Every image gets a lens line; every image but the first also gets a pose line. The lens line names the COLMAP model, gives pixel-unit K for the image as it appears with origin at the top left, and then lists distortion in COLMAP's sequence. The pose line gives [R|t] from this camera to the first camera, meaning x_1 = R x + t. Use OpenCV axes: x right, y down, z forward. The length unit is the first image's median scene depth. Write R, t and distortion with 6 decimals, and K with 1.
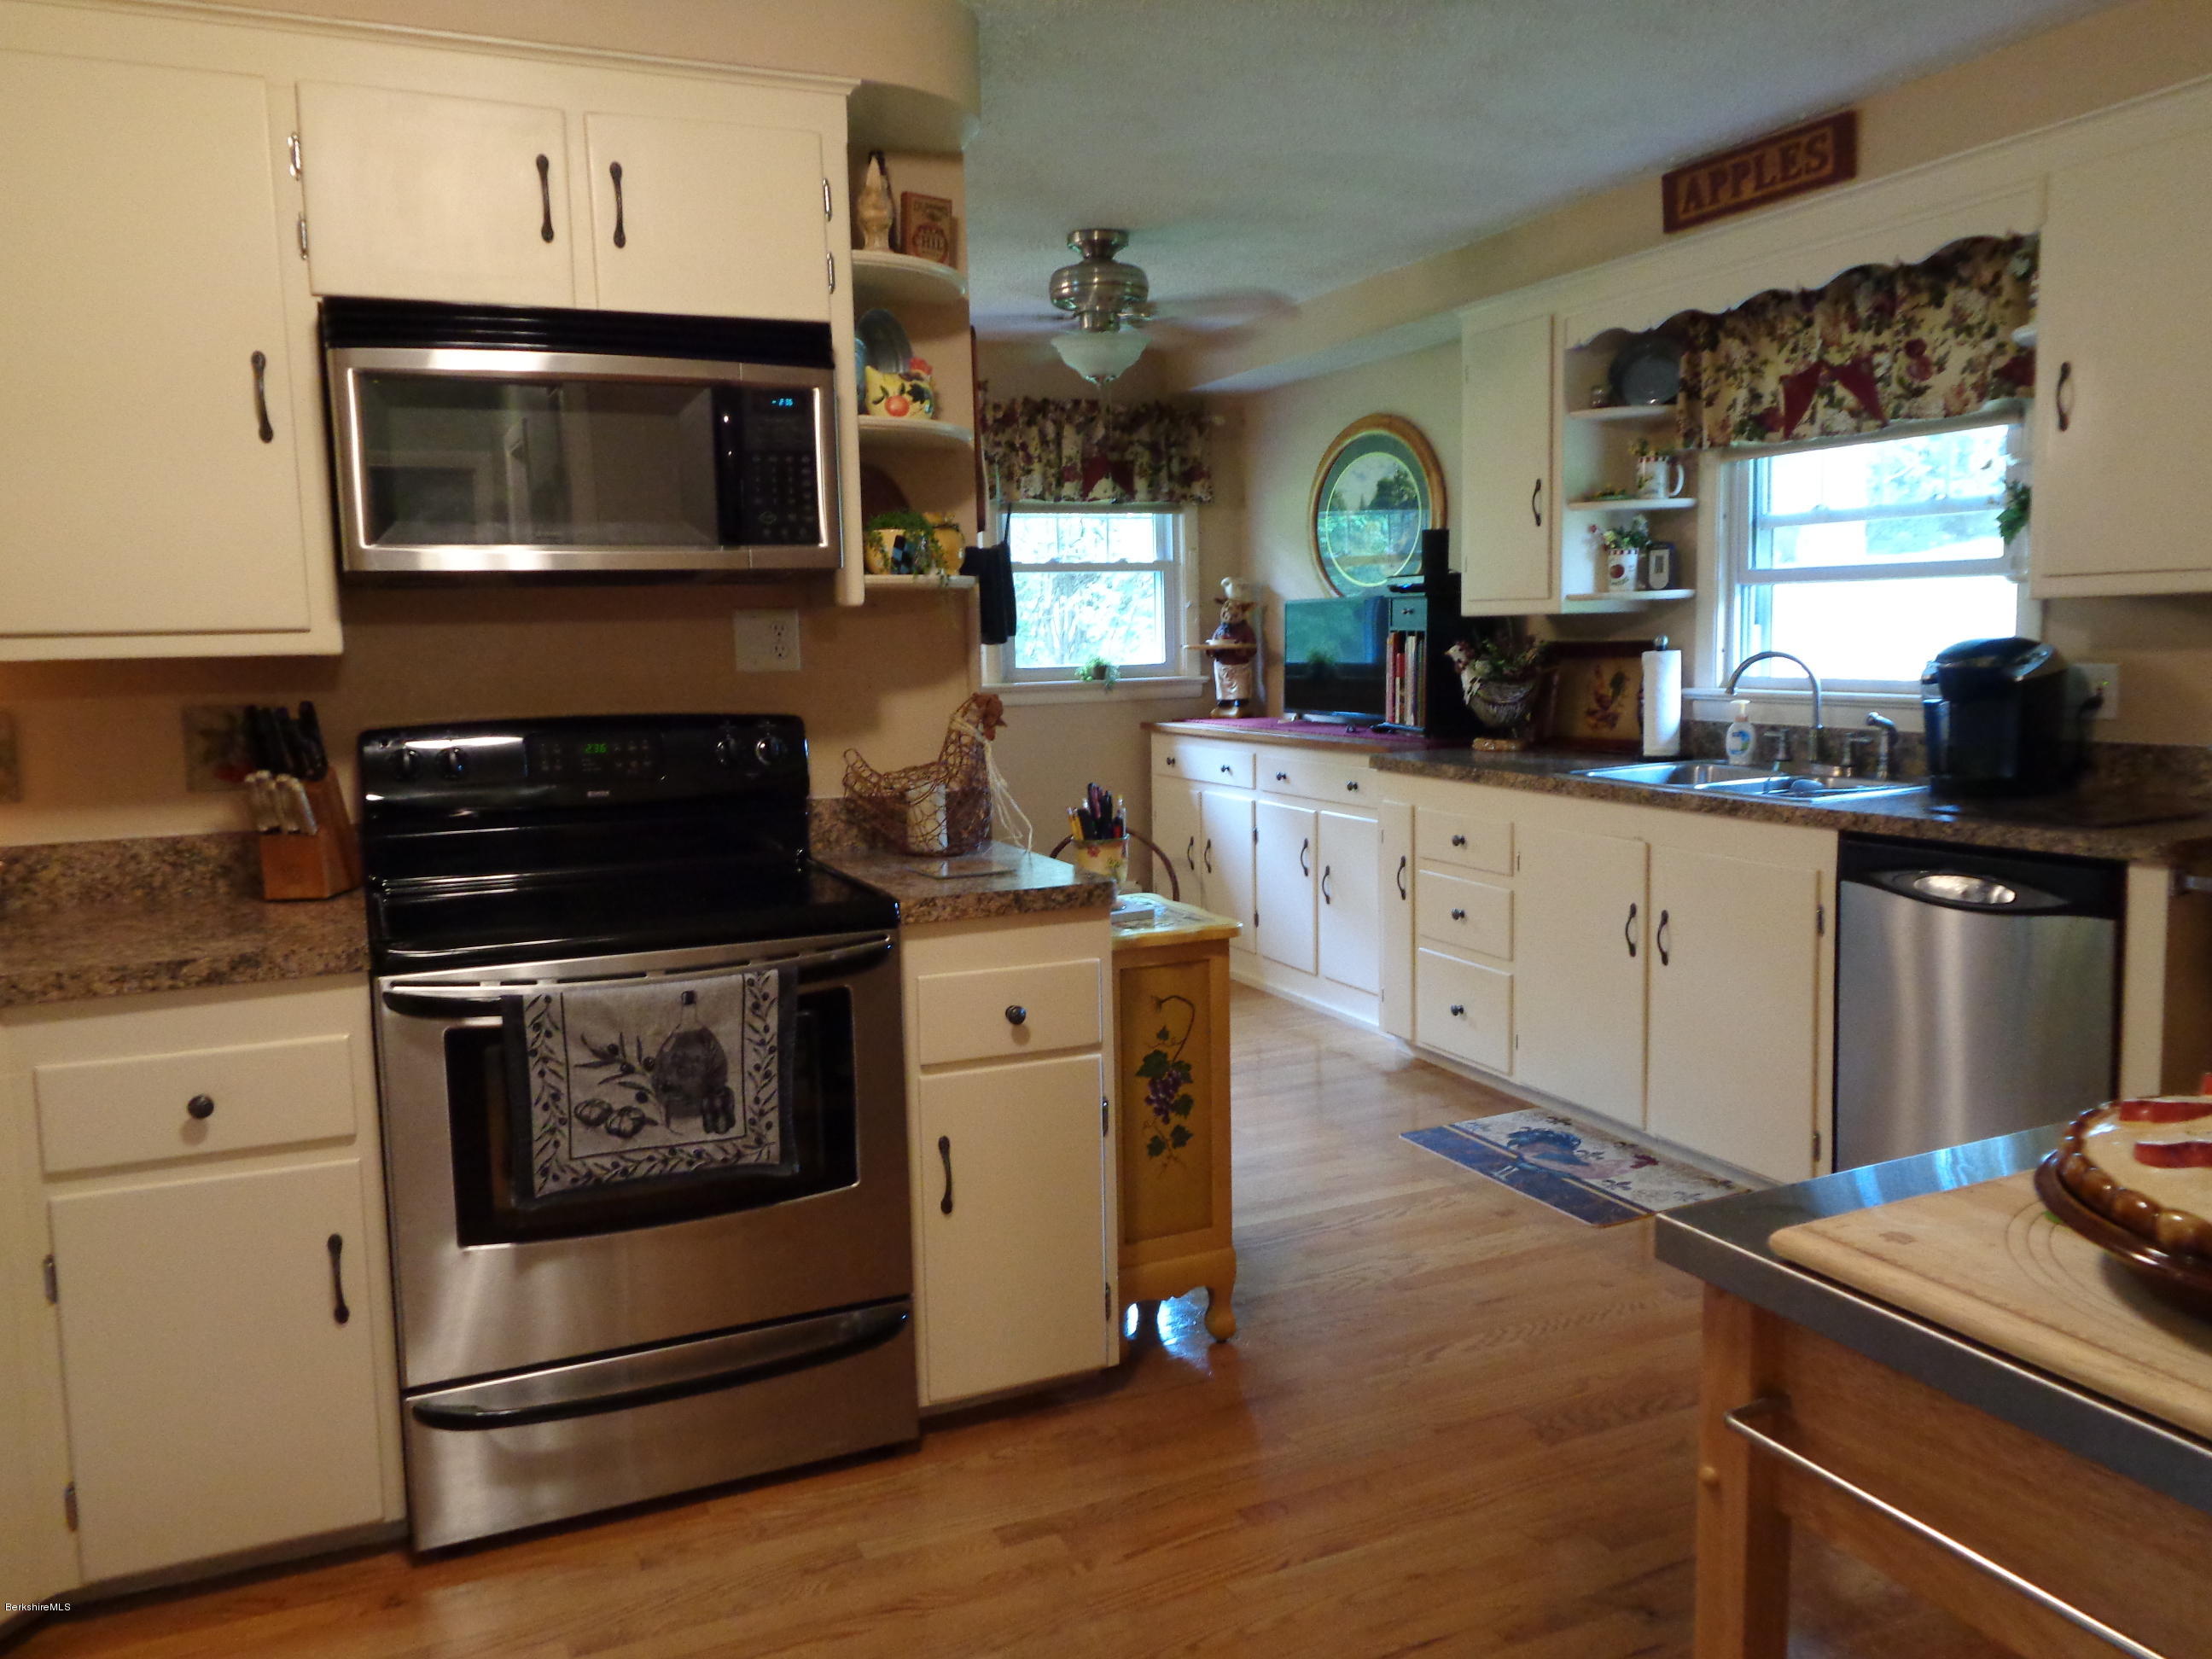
lens RADIAL K [[1667.6, 0, 1108.5], [0, 1667.6, 818.9], [0, 0, 1]] dist [0.005753, 0.001875]
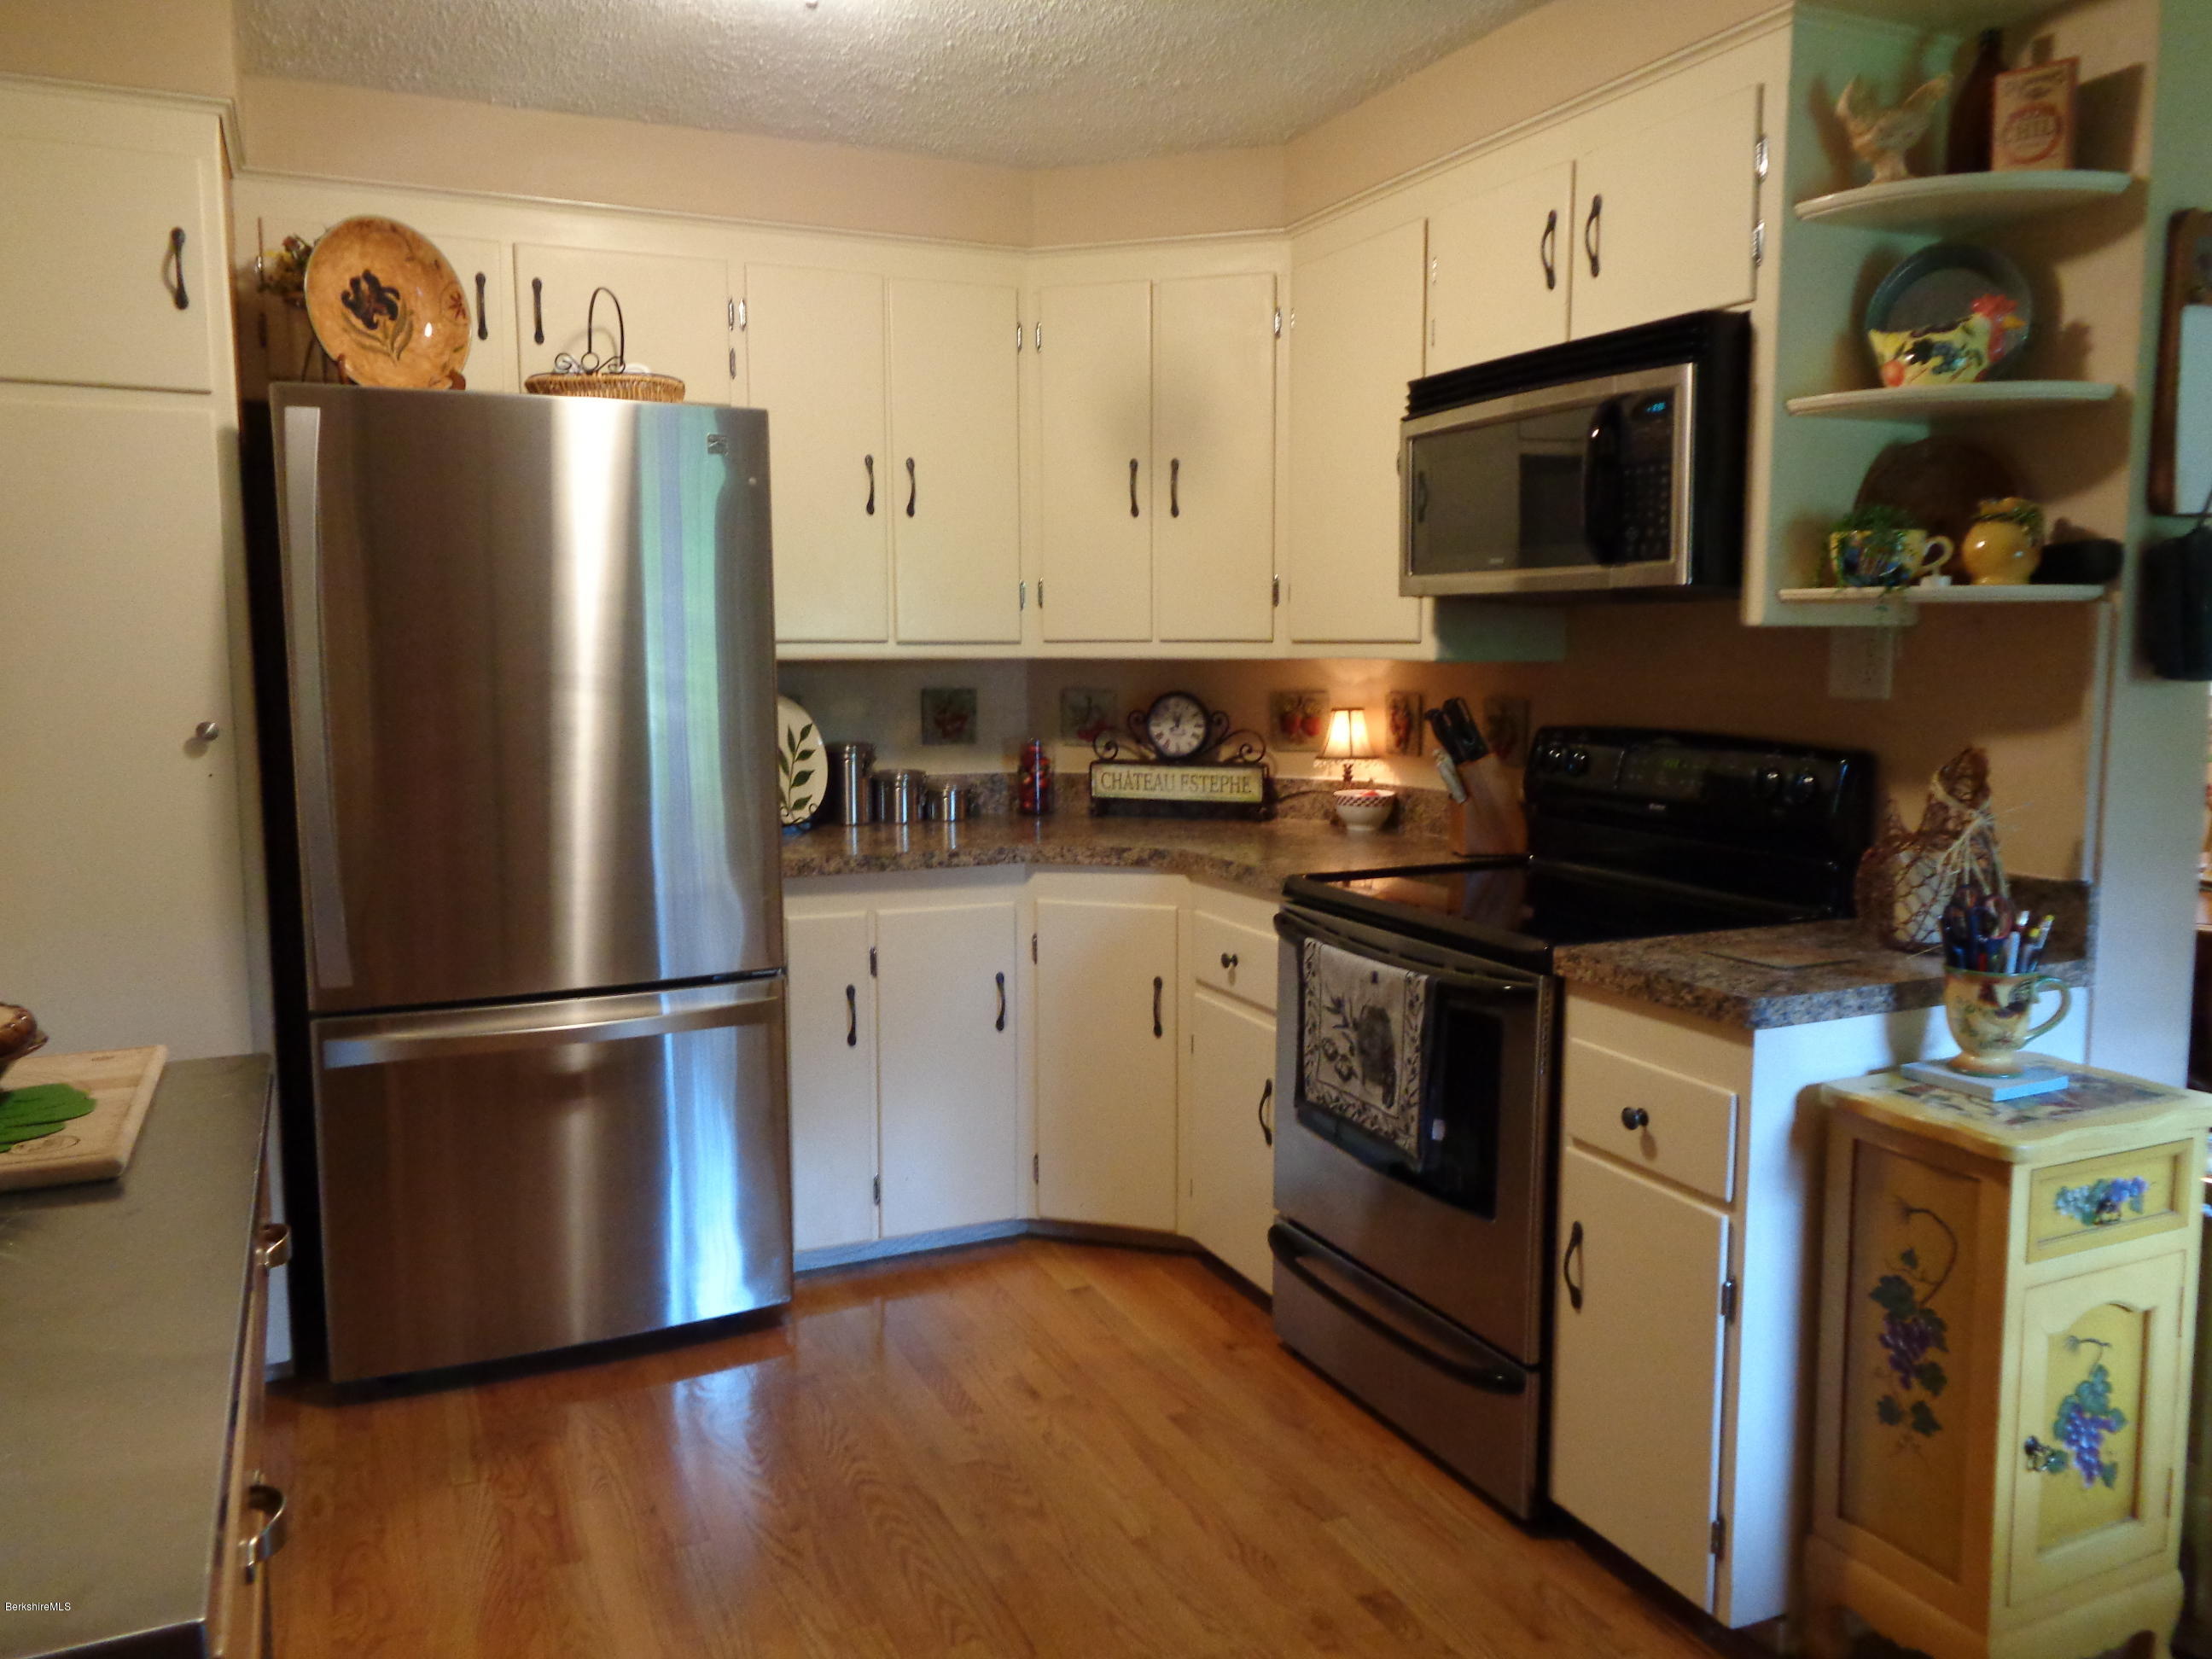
lens RADIAL K [[1667.6, 0, 1095.0], [0, 1667.6, 825.7], [0, 0, 1]] dist [0.005753, 0.001875]
pose [[-0.000973, 0.136171, -0.990685, 0.824624], [-0.112363, 0.984397, 0.135417, -0.121100], [0.993667, 0.111448, 0.014343, 0.763251]]
